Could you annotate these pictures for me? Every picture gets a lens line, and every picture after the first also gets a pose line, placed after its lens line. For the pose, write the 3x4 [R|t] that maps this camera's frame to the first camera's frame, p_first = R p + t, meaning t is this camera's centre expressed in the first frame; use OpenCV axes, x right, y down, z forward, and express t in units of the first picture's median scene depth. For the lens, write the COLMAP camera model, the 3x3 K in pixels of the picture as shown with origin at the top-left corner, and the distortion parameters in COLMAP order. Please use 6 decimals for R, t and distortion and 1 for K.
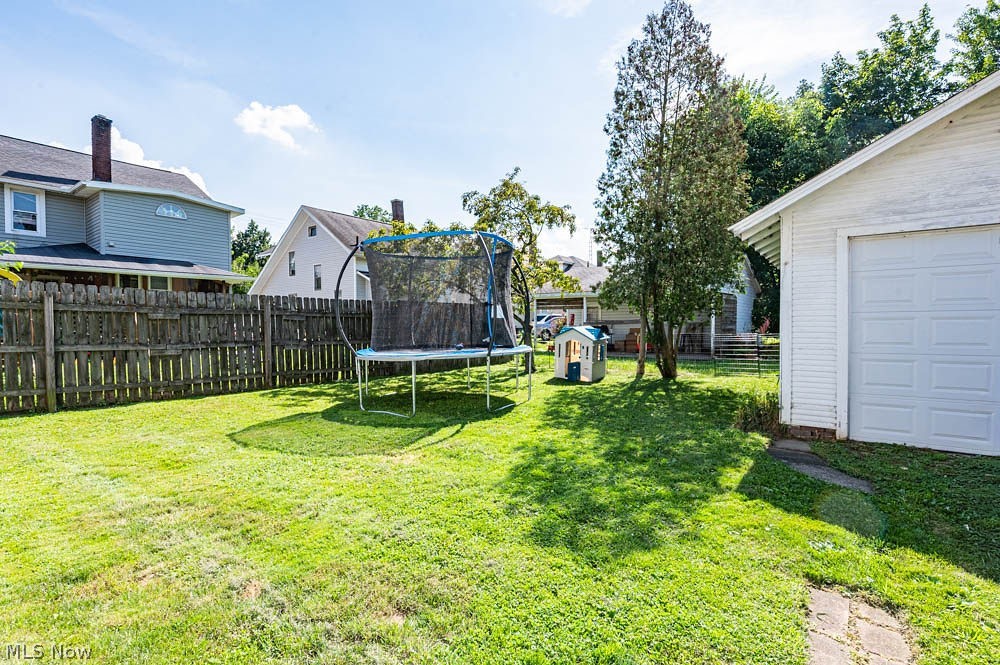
lens RADIAL K [[497.3, 0, 500.0], [0, 497.3, 332.5], [0, 0, 1]] dist [0.000272, 0.000856]
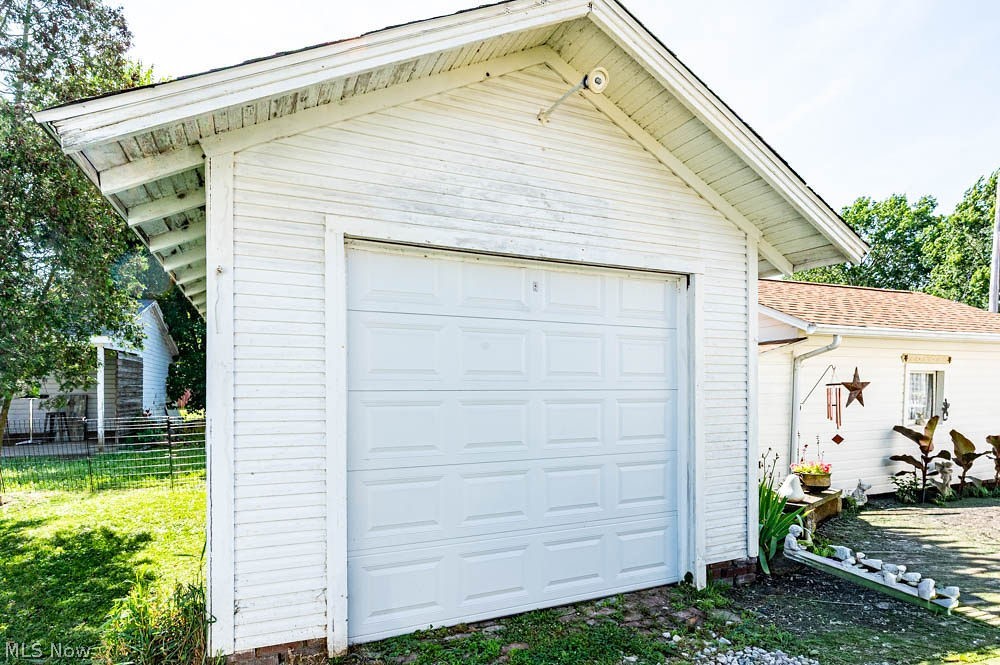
lens RADIAL K [[508.2, 0, 498.1], [0, 508.2, 396.5], [0, 0, 1]] dist [0.001032, 0.000552]
pose [[0.510432, -0.003844, 0.859909, 0.223636], [0.010246, 0.999946, -0.001612, -0.021280], [-0.859857, 0.009634, 0.510444, 0.398320]]
